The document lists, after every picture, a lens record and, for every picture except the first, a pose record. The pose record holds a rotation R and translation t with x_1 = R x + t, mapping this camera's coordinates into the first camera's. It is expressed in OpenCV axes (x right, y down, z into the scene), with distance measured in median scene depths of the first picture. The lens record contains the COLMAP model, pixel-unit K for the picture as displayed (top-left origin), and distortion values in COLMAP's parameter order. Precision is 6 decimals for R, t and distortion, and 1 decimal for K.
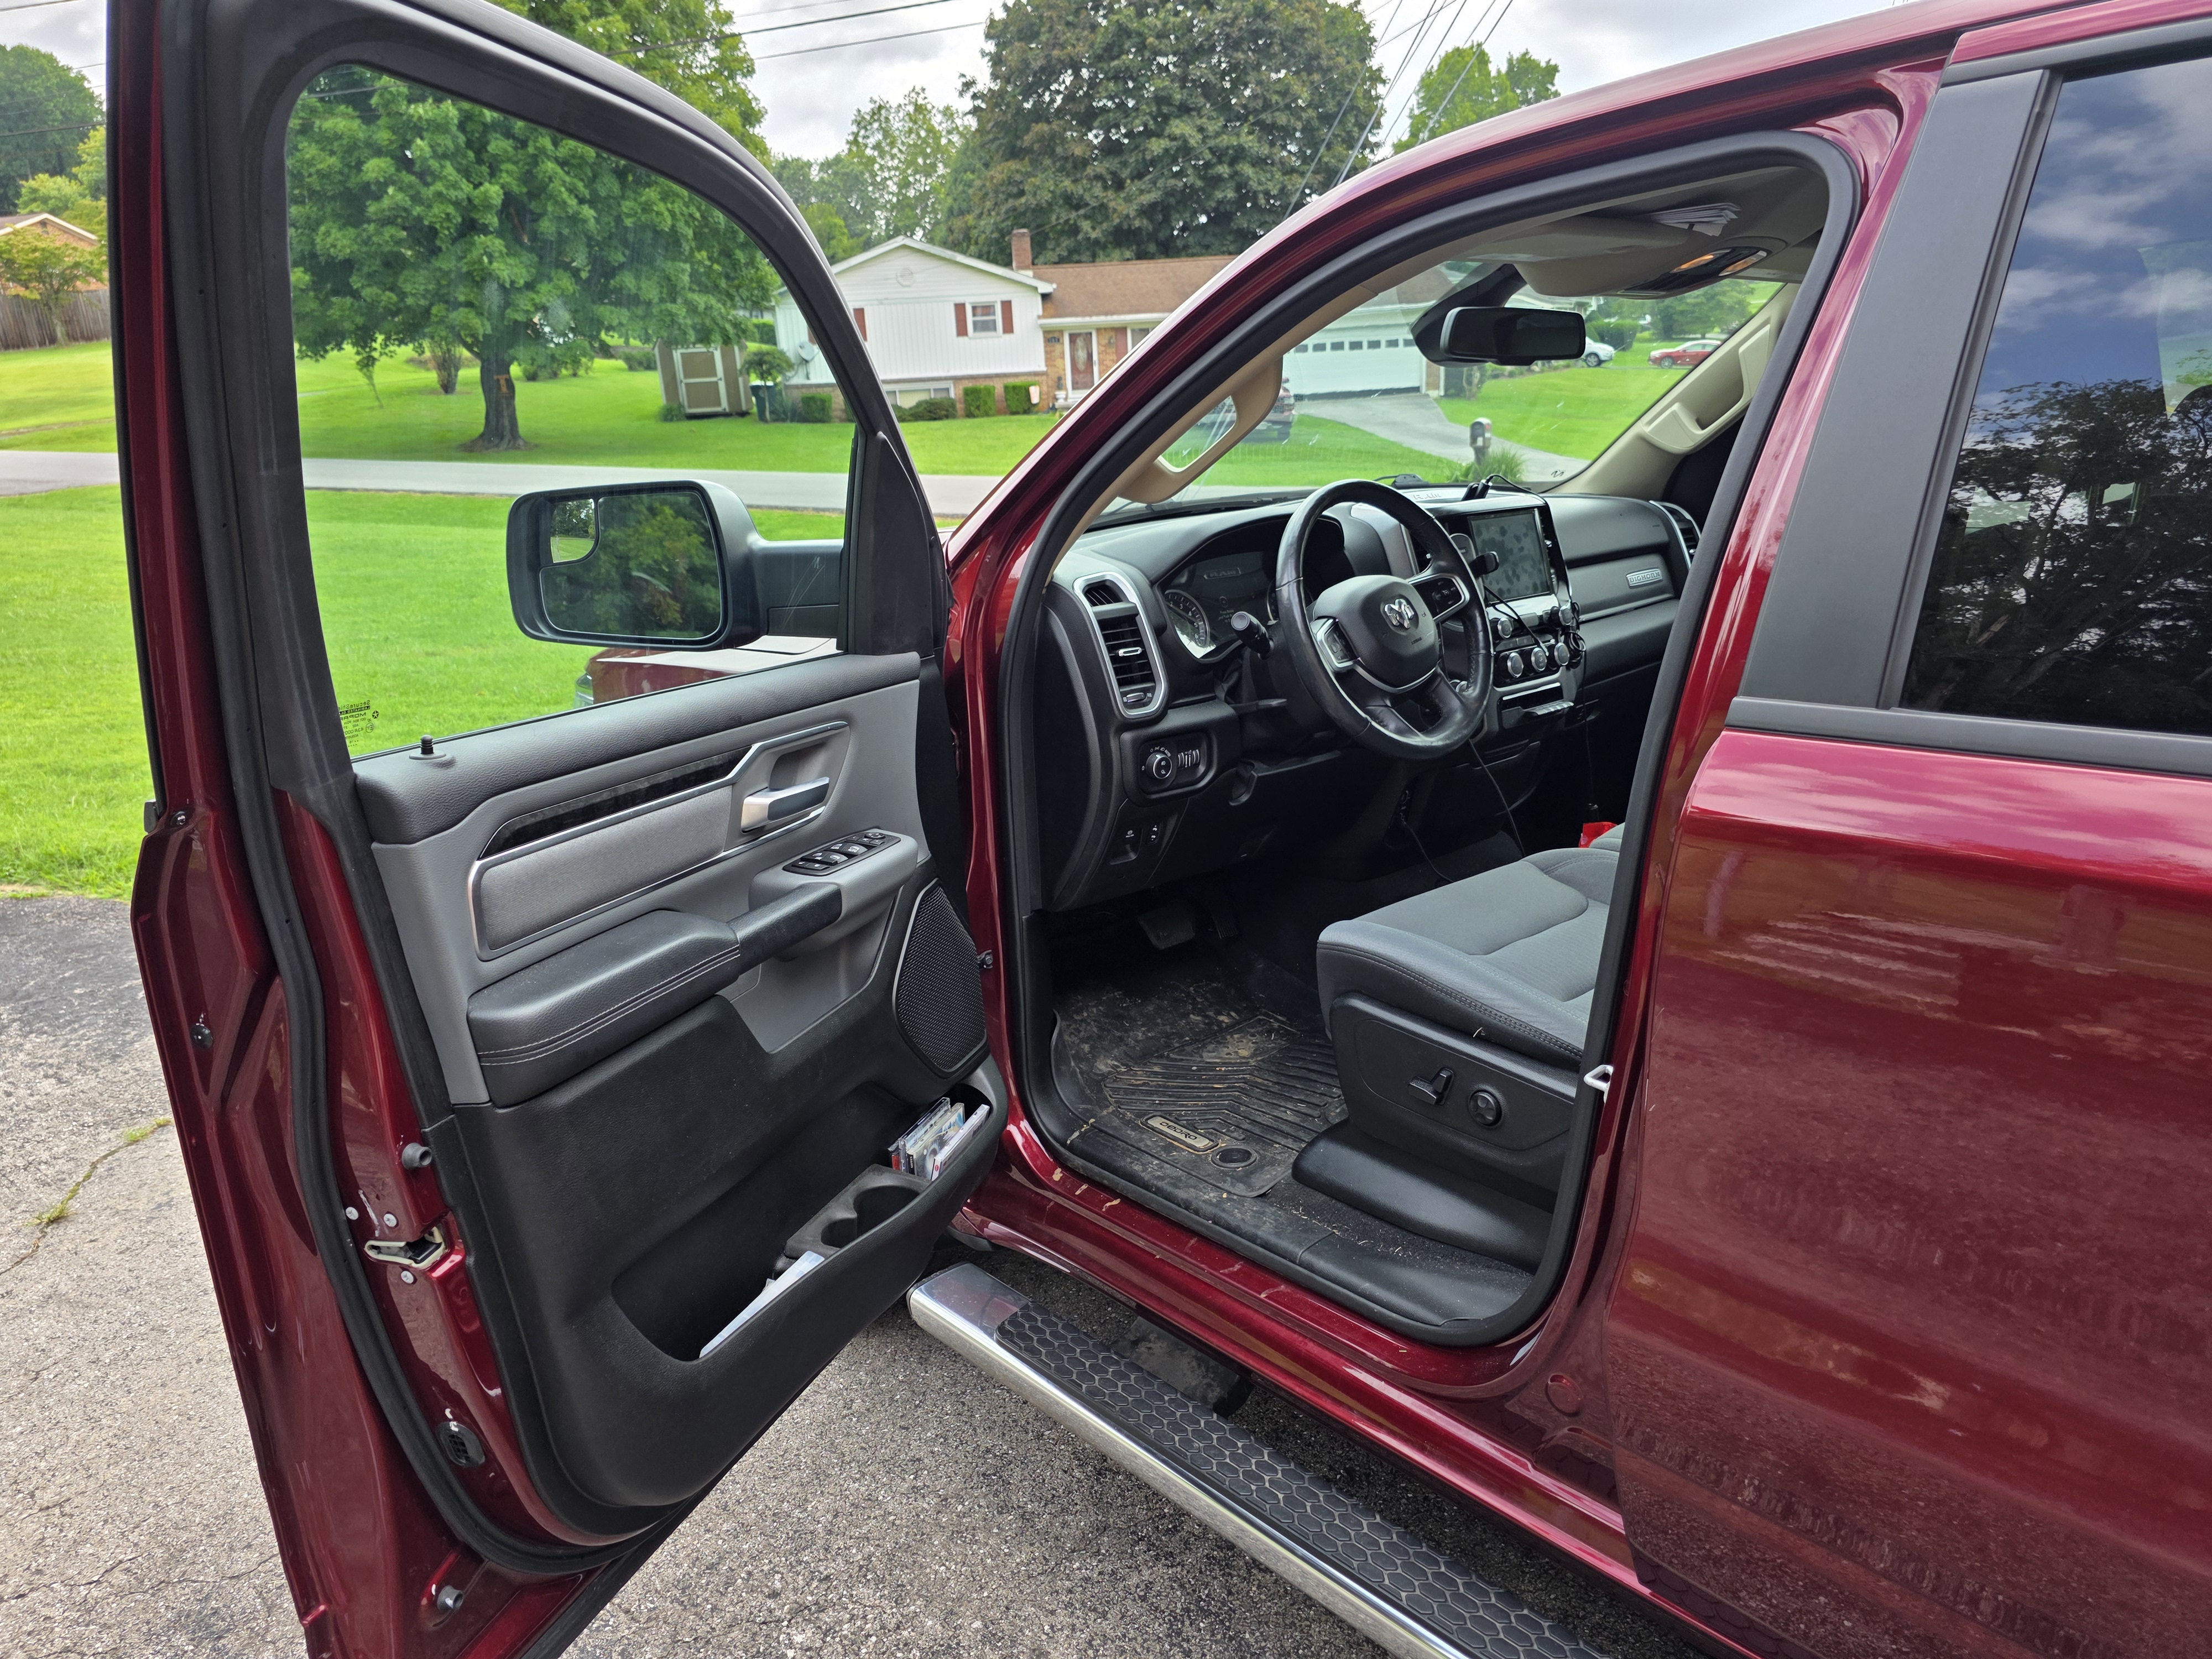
lens RADIAL K [[1480.3, 0, 1079.0], [0, 1480.3, 835.5], [0, 0, 1]] dist [0.064694, -0.058419]
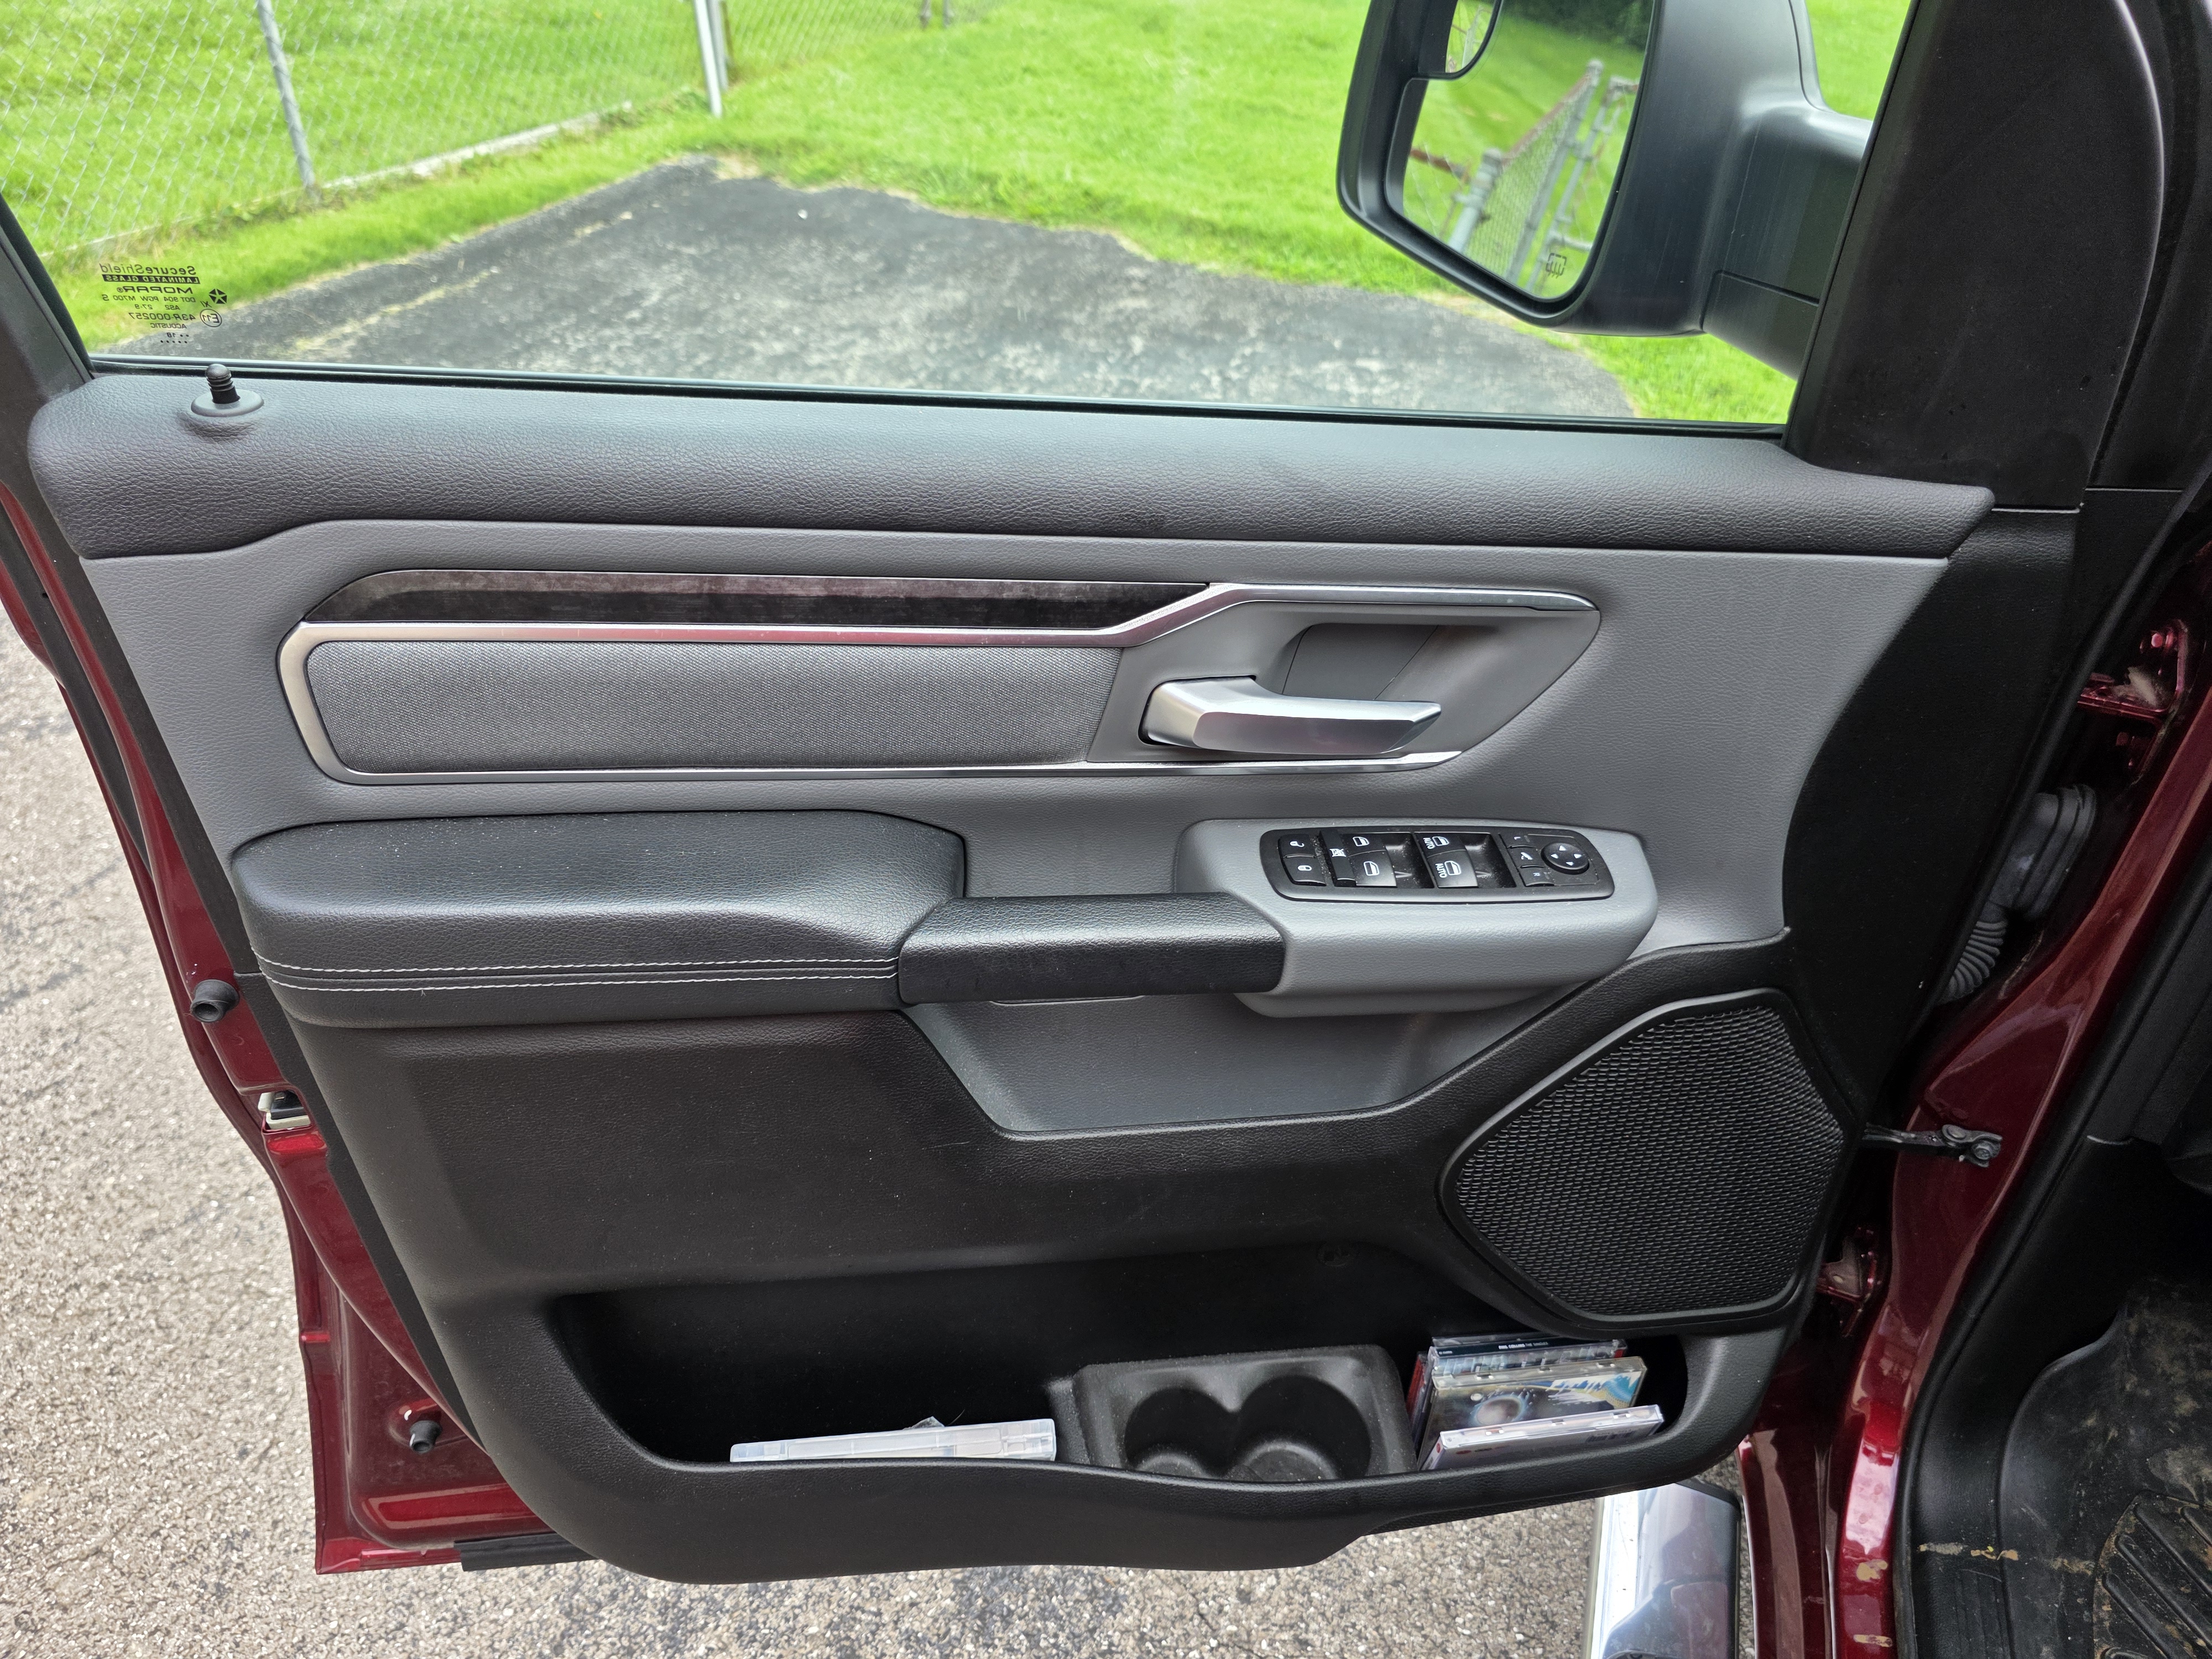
lens RADIAL K [[1480.3, 0, 1079.0], [0, 1480.3, 835.5], [0, 0, 1]] dist [0.064694, -0.058419]
pose [[0.481128, 0.529136, -0.698950, 0.103686], [-0.290629, 0.848482, 0.442282, -0.164782], [0.827073, -0.009659, 0.562011, 0.639499]]
